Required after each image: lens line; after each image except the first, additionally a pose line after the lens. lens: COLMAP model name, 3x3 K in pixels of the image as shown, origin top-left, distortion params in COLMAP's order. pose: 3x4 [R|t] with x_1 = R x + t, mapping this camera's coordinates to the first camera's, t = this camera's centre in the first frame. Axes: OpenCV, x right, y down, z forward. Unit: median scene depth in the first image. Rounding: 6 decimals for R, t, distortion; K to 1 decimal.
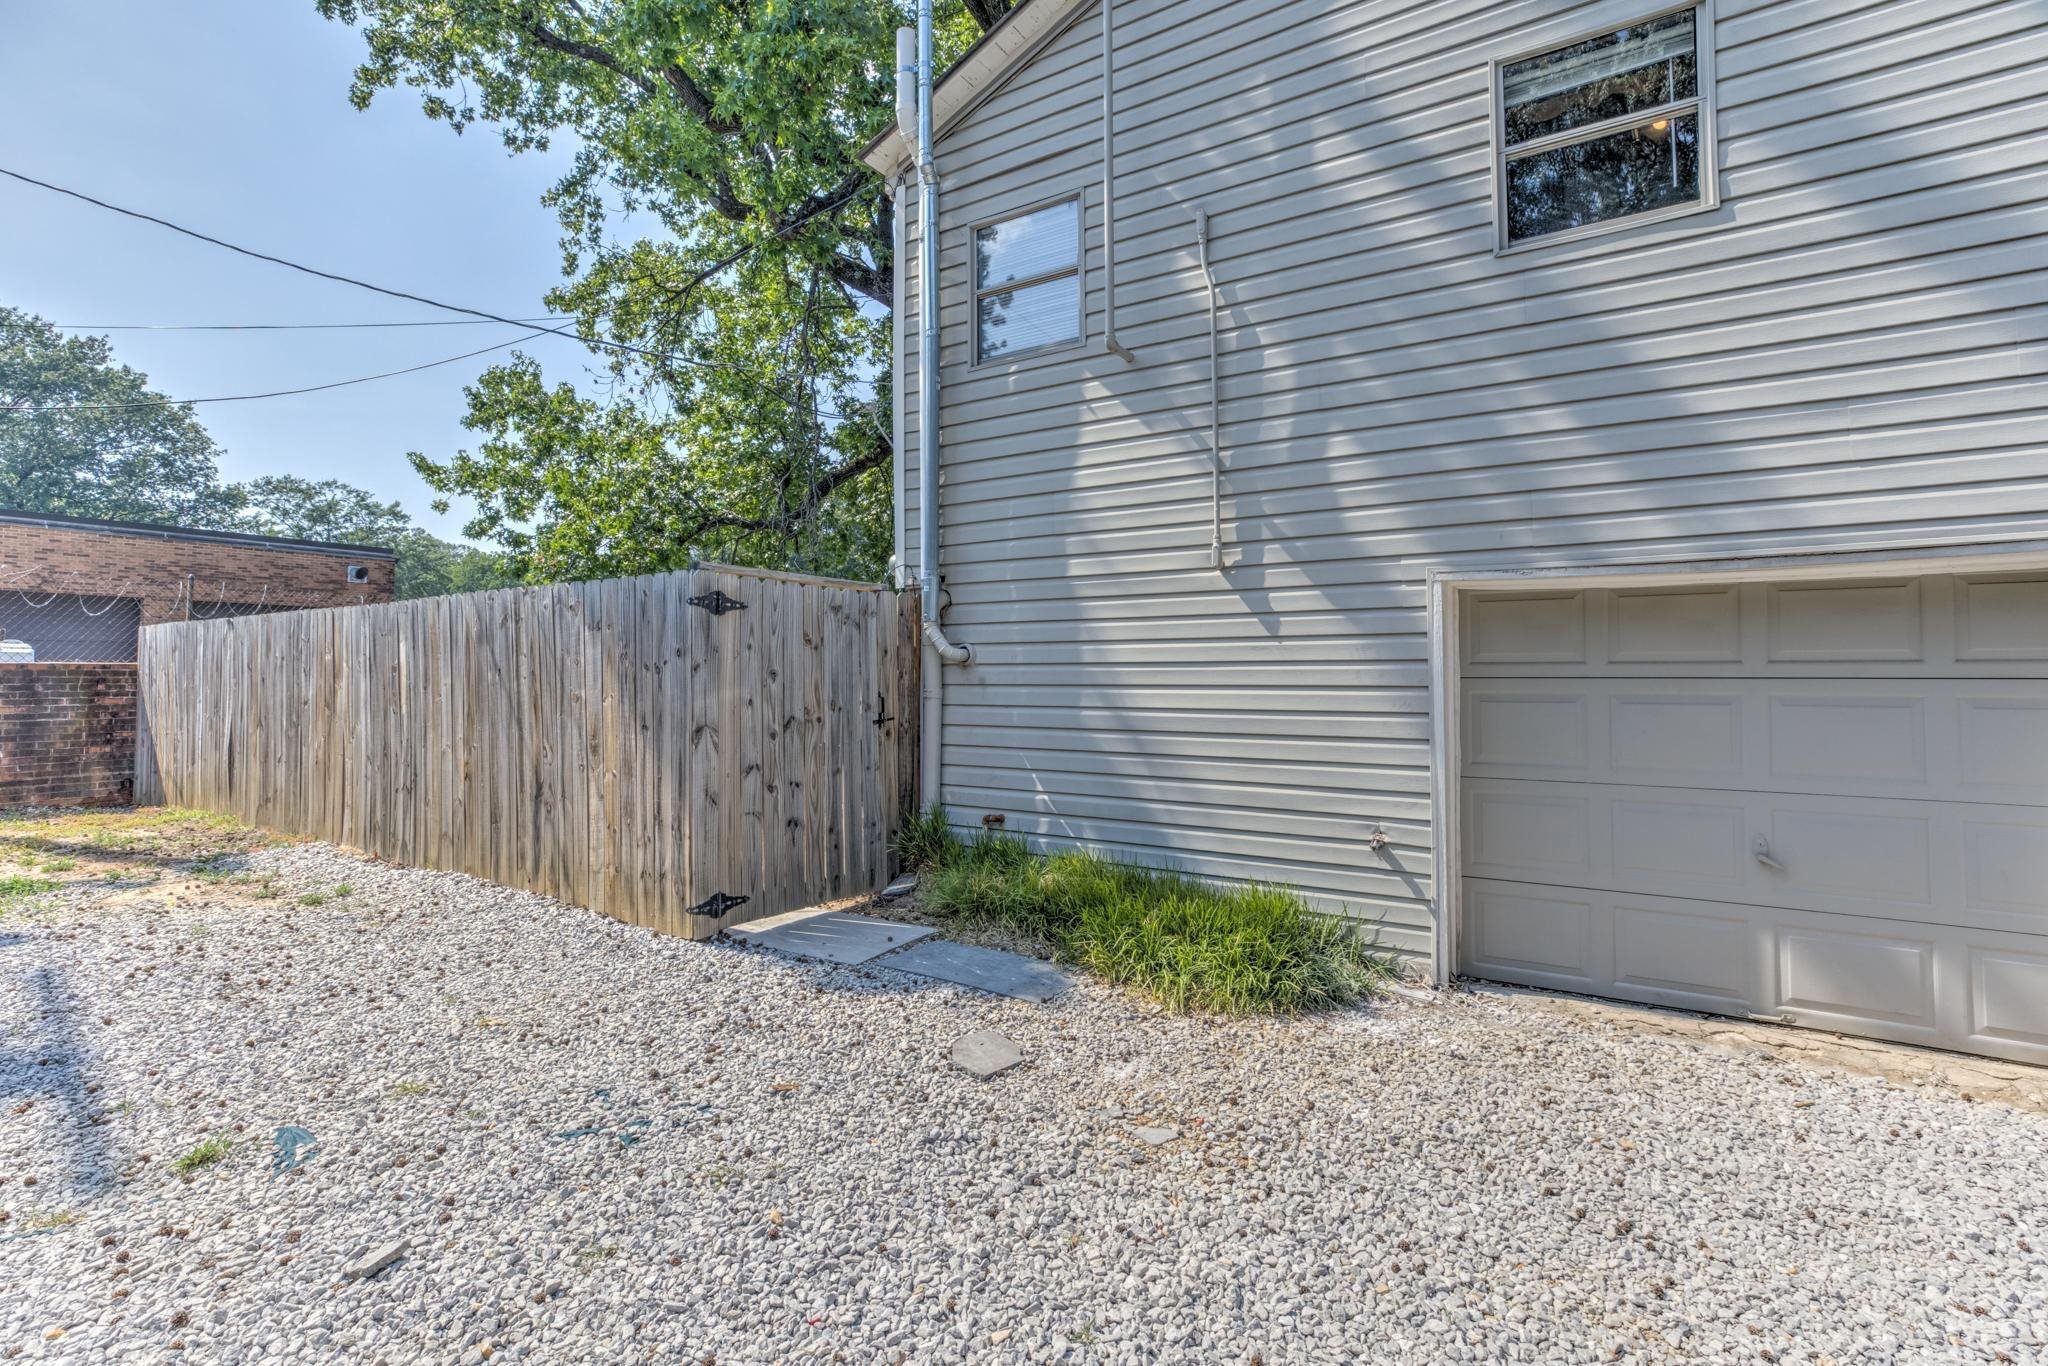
lens RADIAL K [[934.6, 0, 1026.5], [0, 934.6, 678.1], [0, 0, 1]] dist [-0.002646, 0.000105]
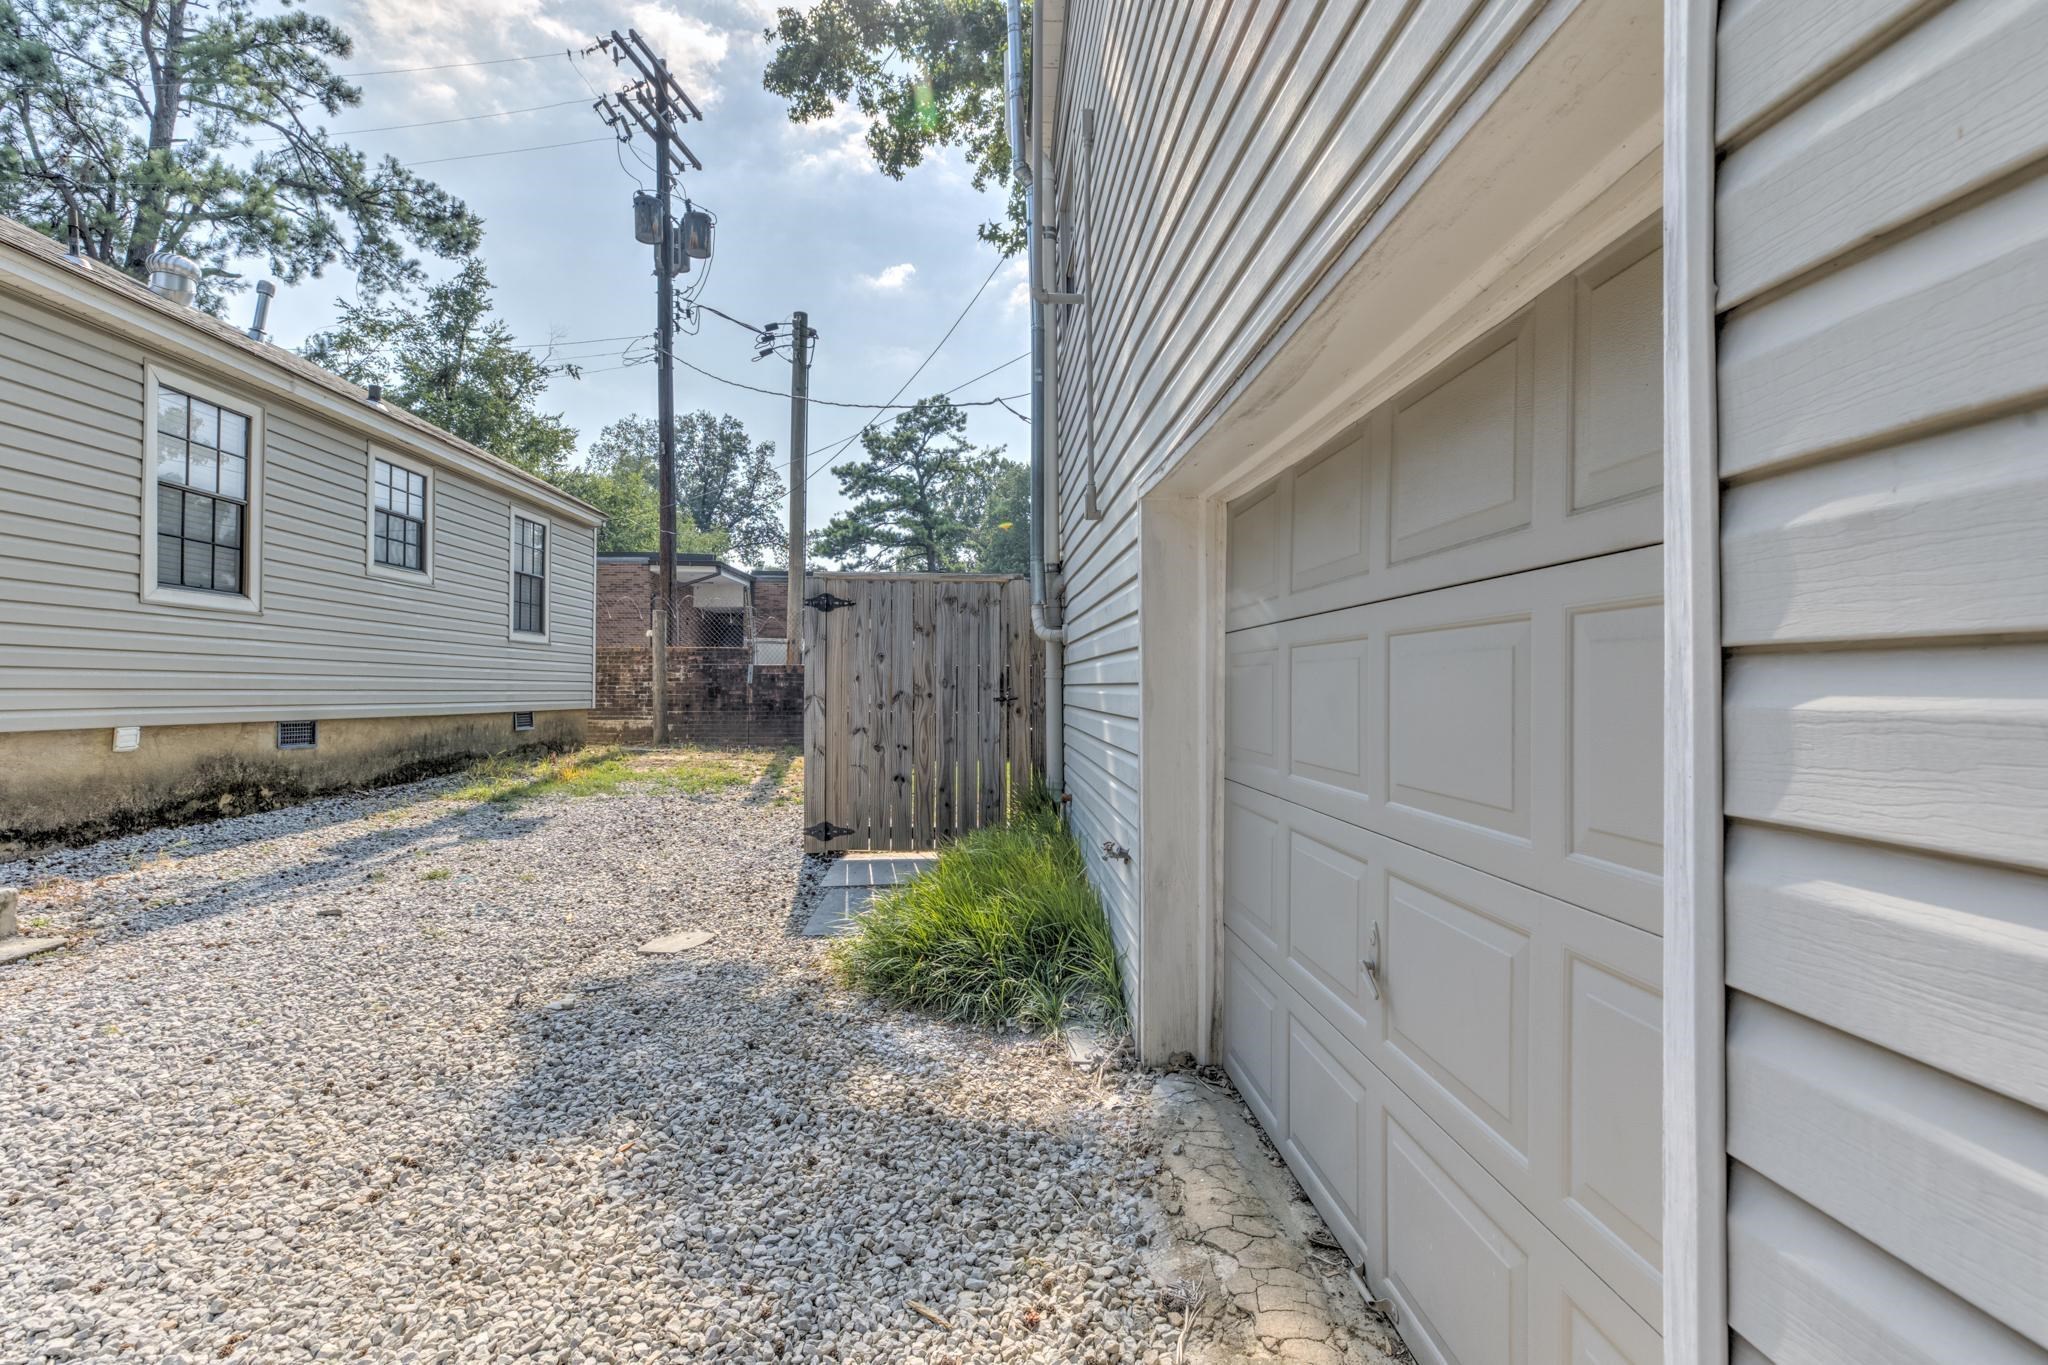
lens RADIAL K [[934.6, 0, 1024.5], [0, 934.6, 686.1], [0, 0, 1]] dist [-0.002646, 0.000105]
pose [[0.568784, -0.002806, -0.822482, 0.824139], [0.004144, 0.999991, -0.000546, 0.034945], [0.822477, -0.003097, 0.568790, 0.430576]]
